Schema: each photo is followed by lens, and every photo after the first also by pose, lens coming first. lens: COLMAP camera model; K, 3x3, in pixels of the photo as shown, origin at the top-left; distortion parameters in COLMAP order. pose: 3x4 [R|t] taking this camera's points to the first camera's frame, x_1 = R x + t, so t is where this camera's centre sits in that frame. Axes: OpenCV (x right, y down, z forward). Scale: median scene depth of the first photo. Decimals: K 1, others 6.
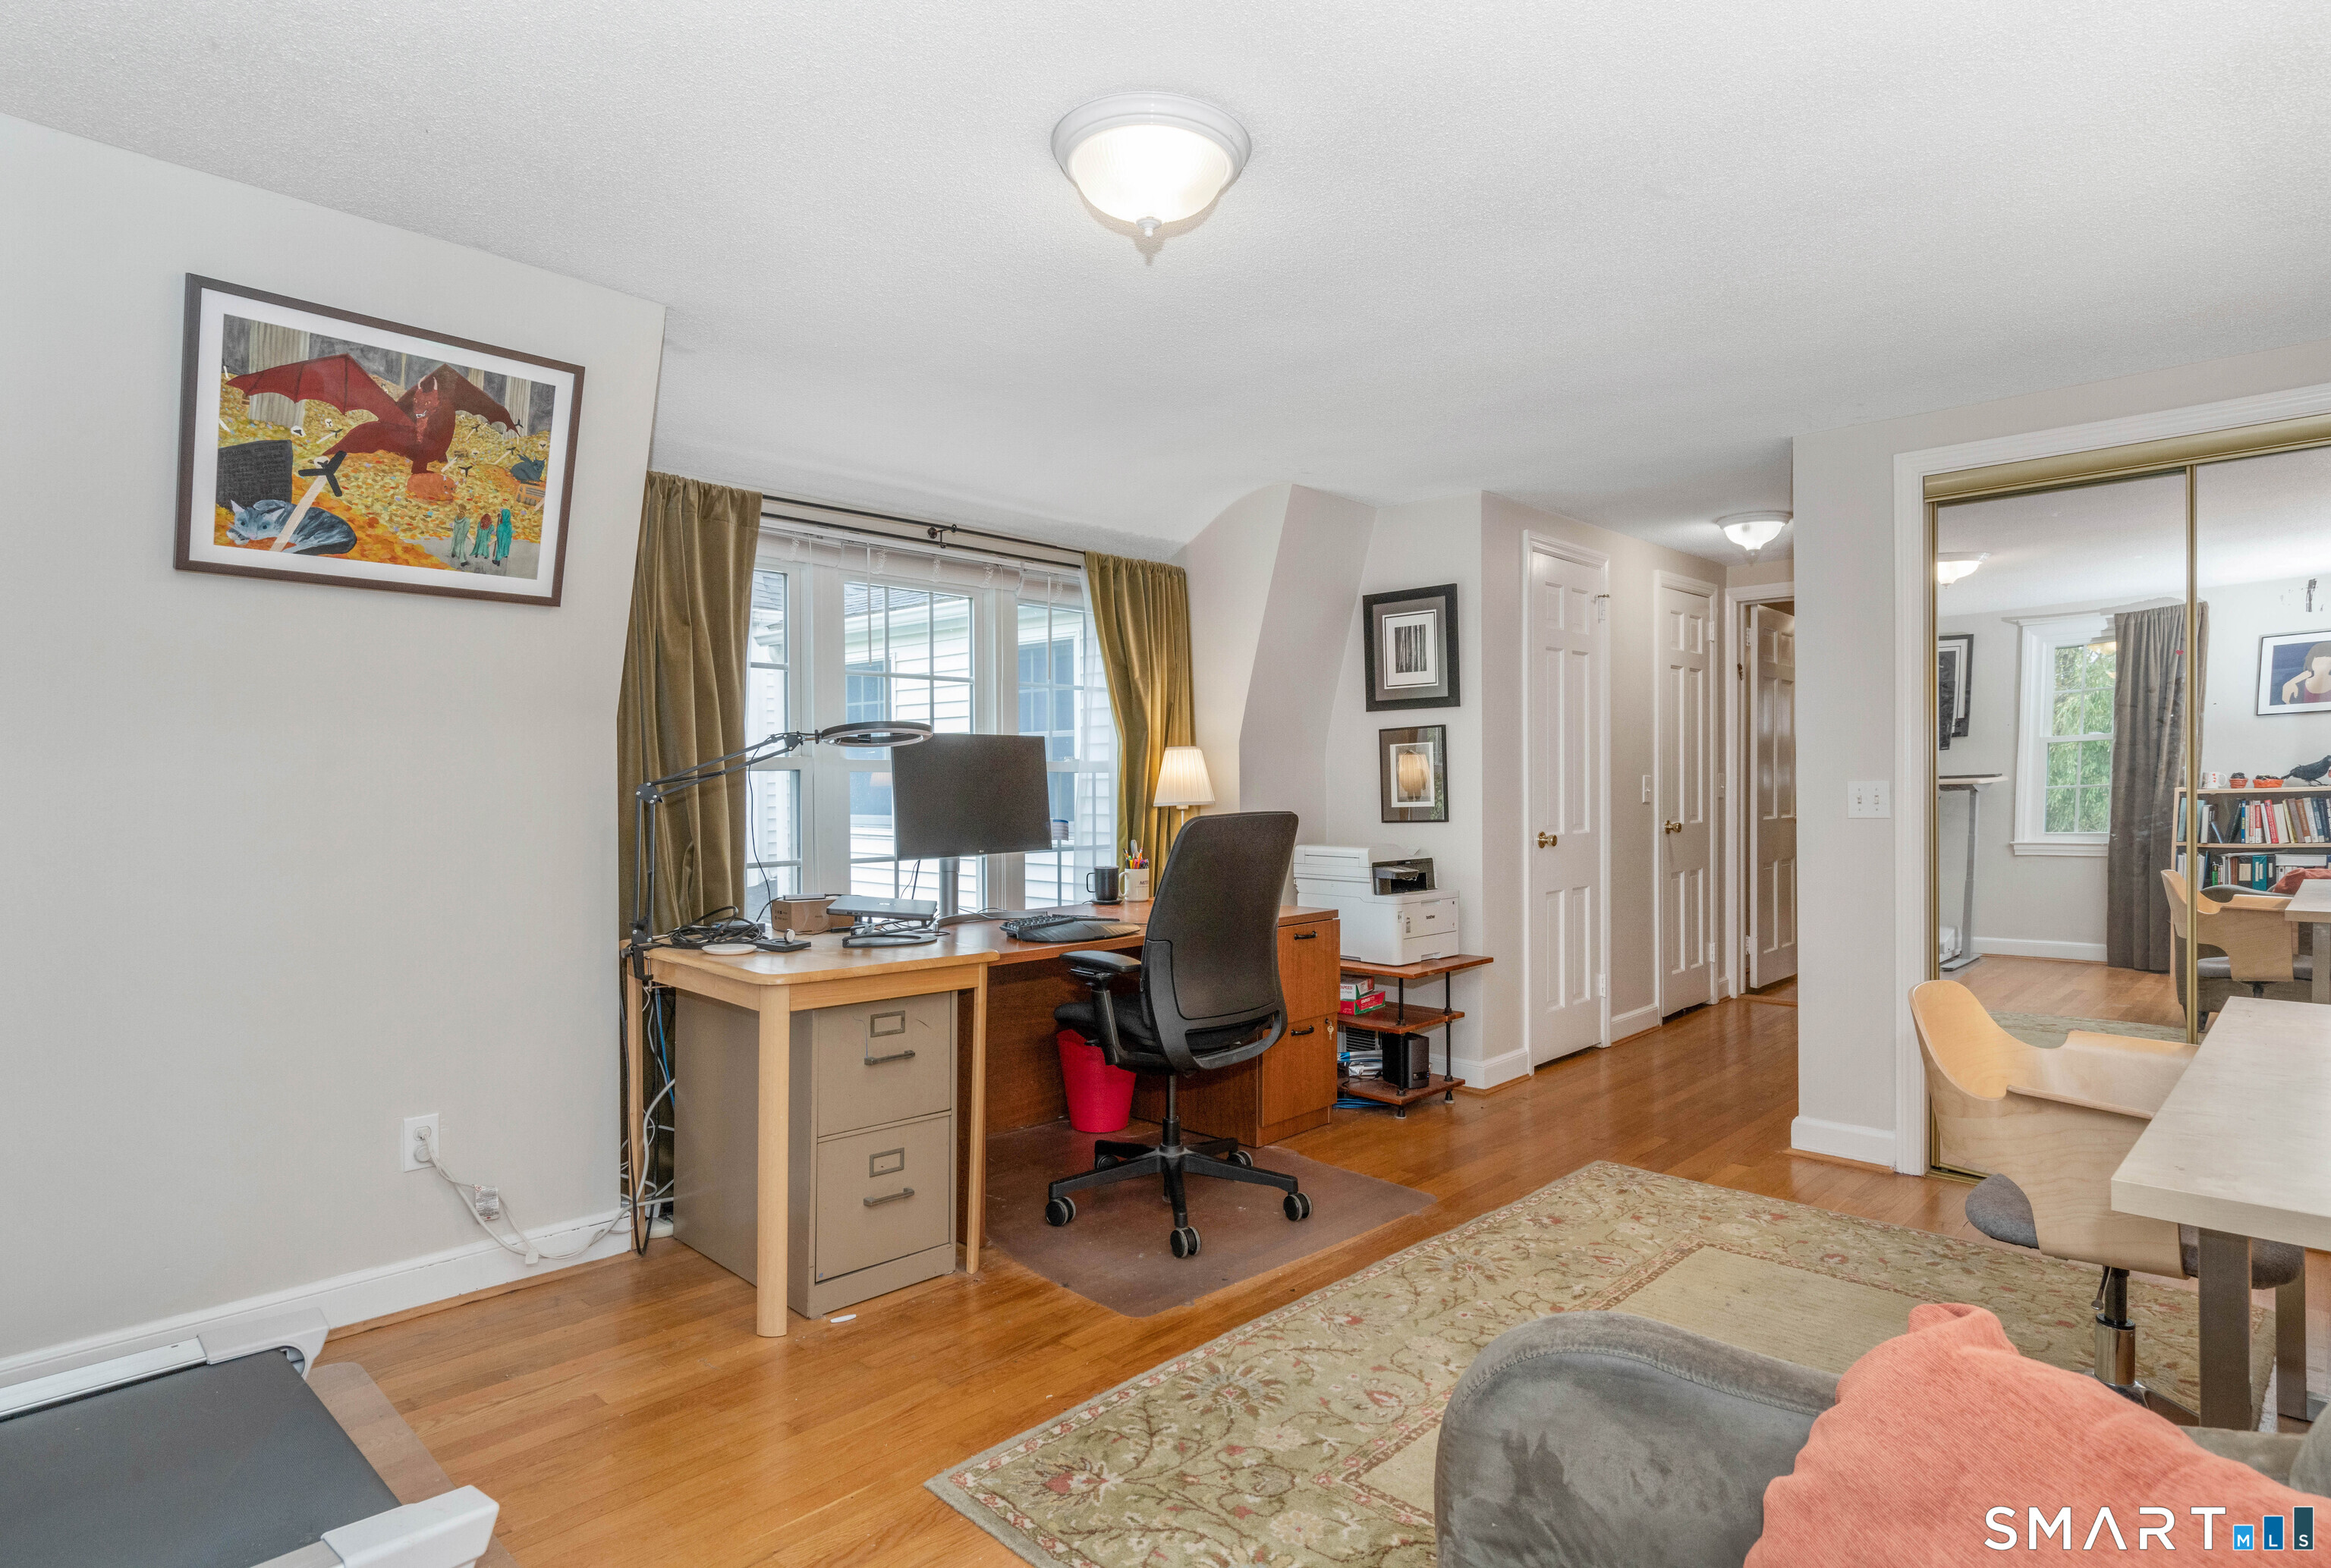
lens RADIAL K [[1267.0, 0, 1173.3], [0, 1267.0, 785.8], [0, 0, 1]] dist [0.000302, 0.000090]
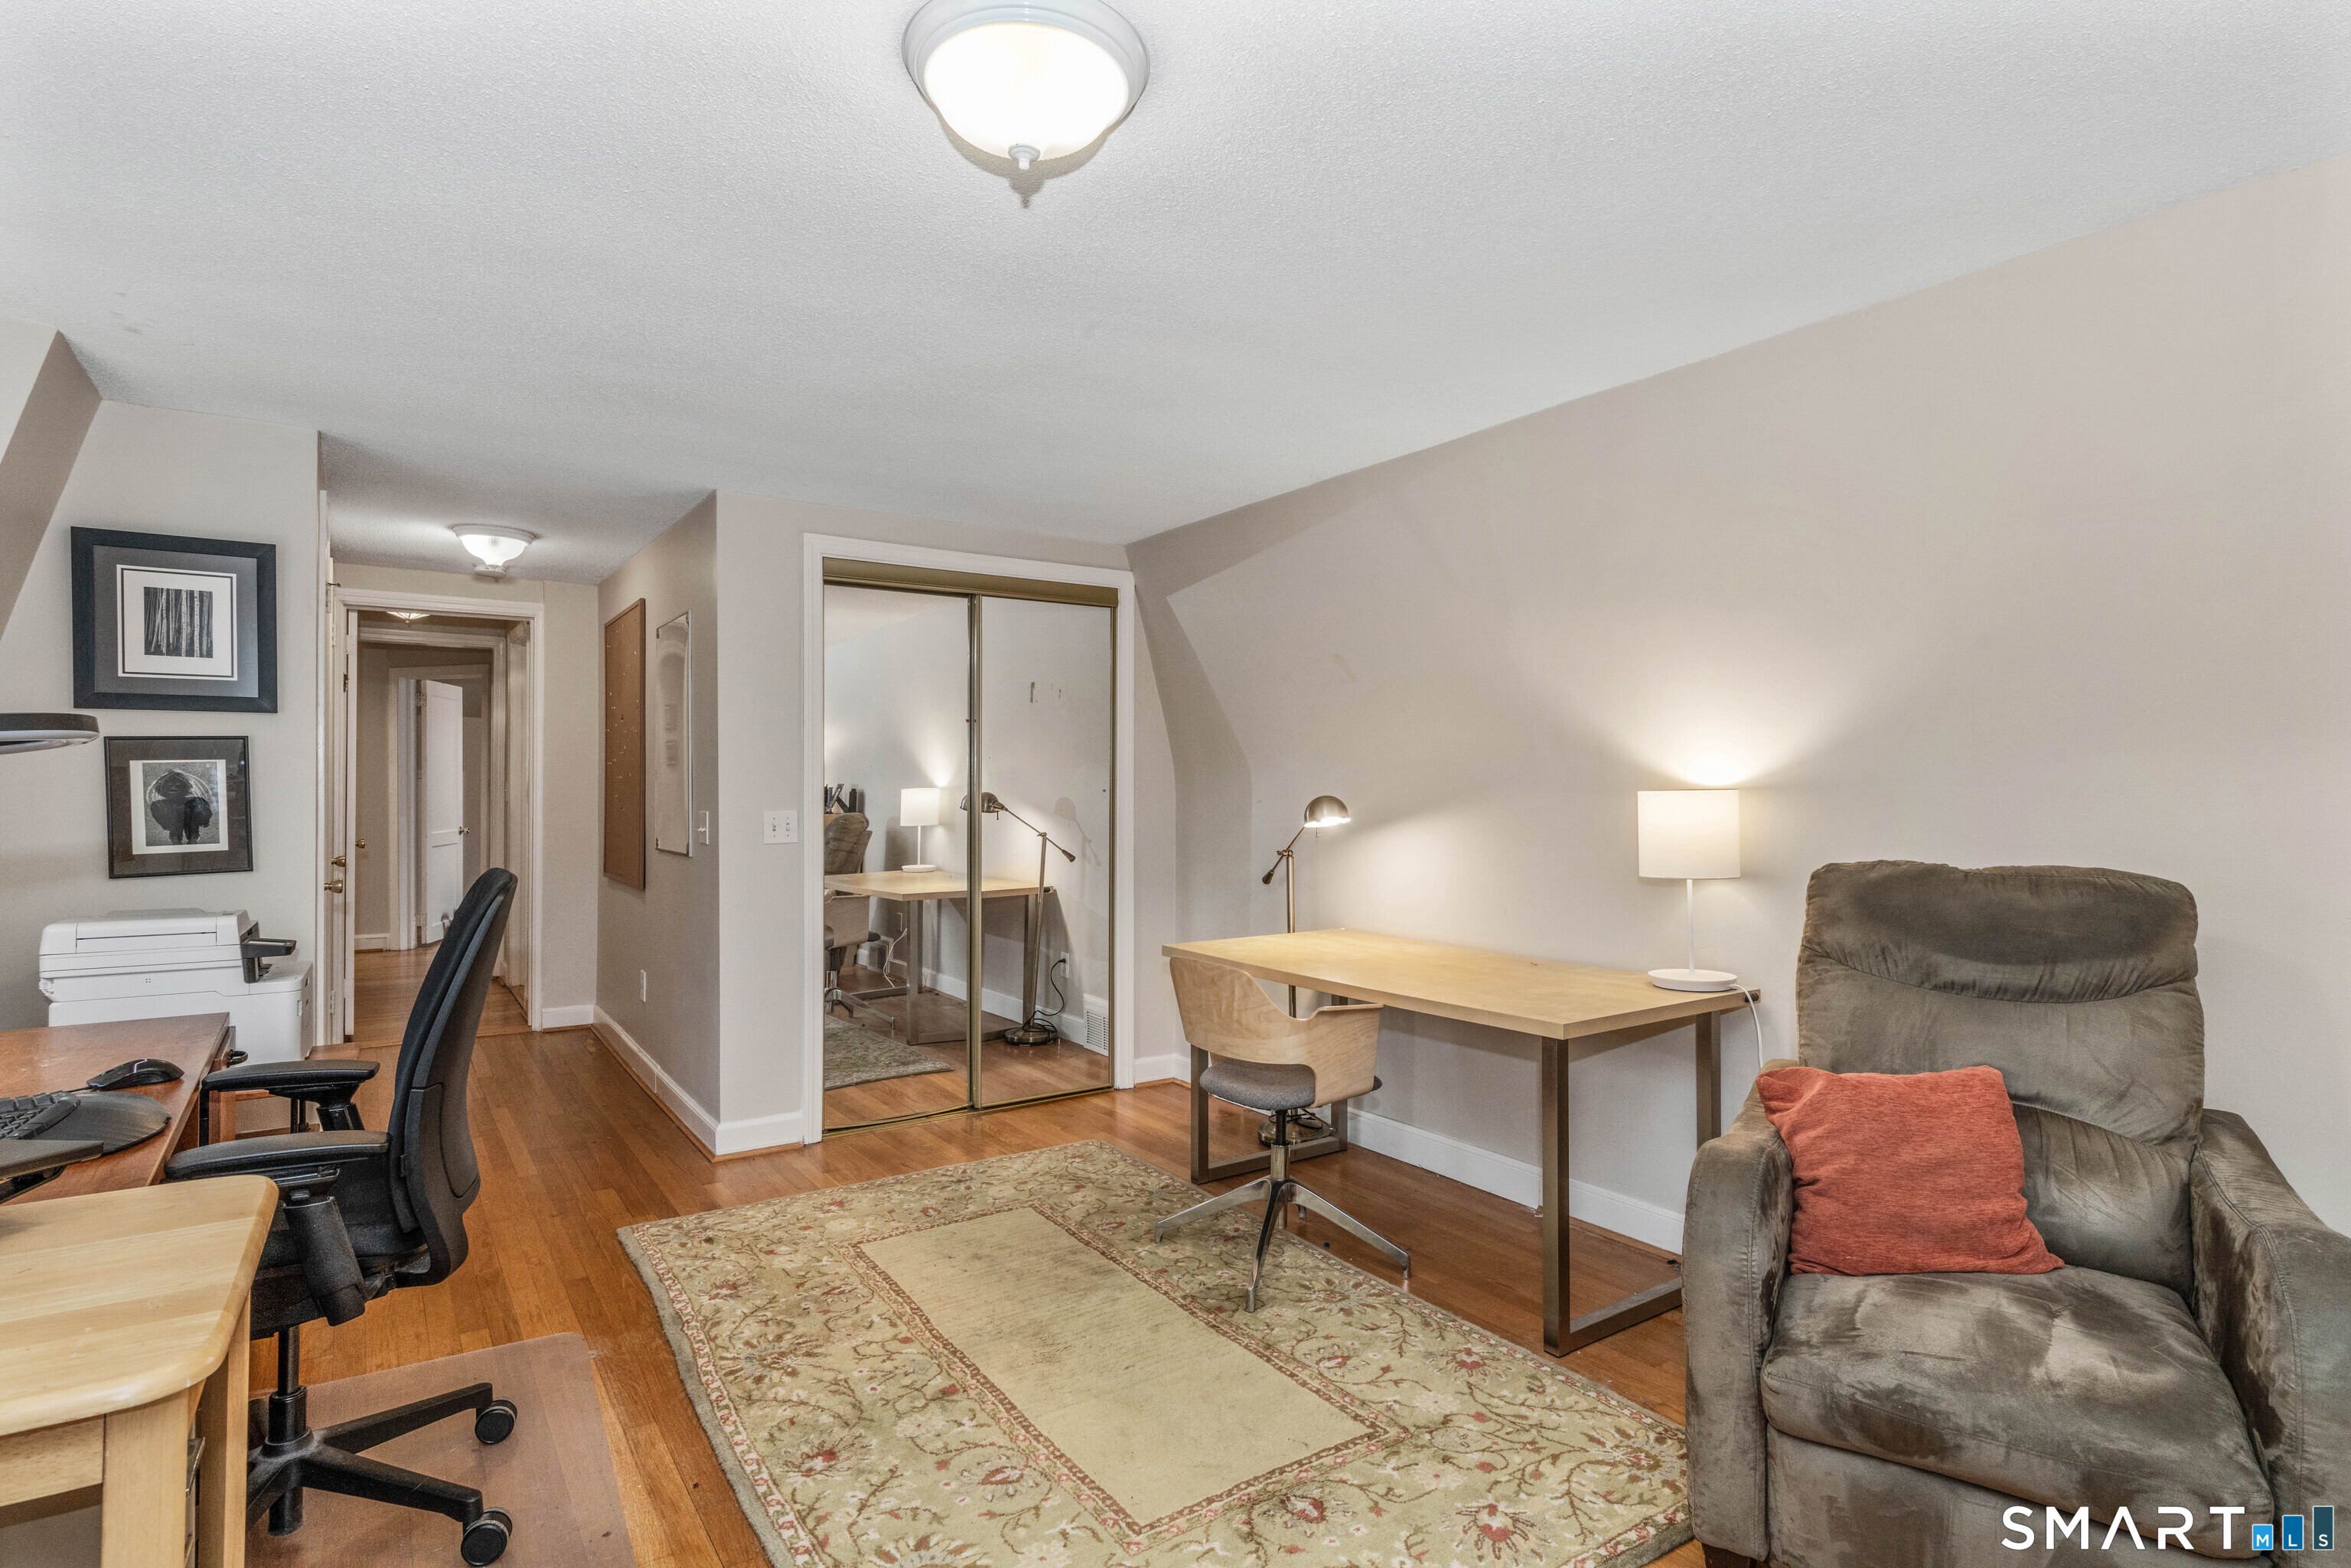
lens RADIAL K [[1189.2, 0, 1183.2], [0, 1189.2, 789.9], [0, 0, 1]] dist [-0.002829, 0.002118]
pose [[0.199038, 0.002862, 0.979988, -0.433157], [0.000656, 0.999995, -0.003054, -0.019285], [-0.979992, 0.001251, 0.199035, 0.434351]]
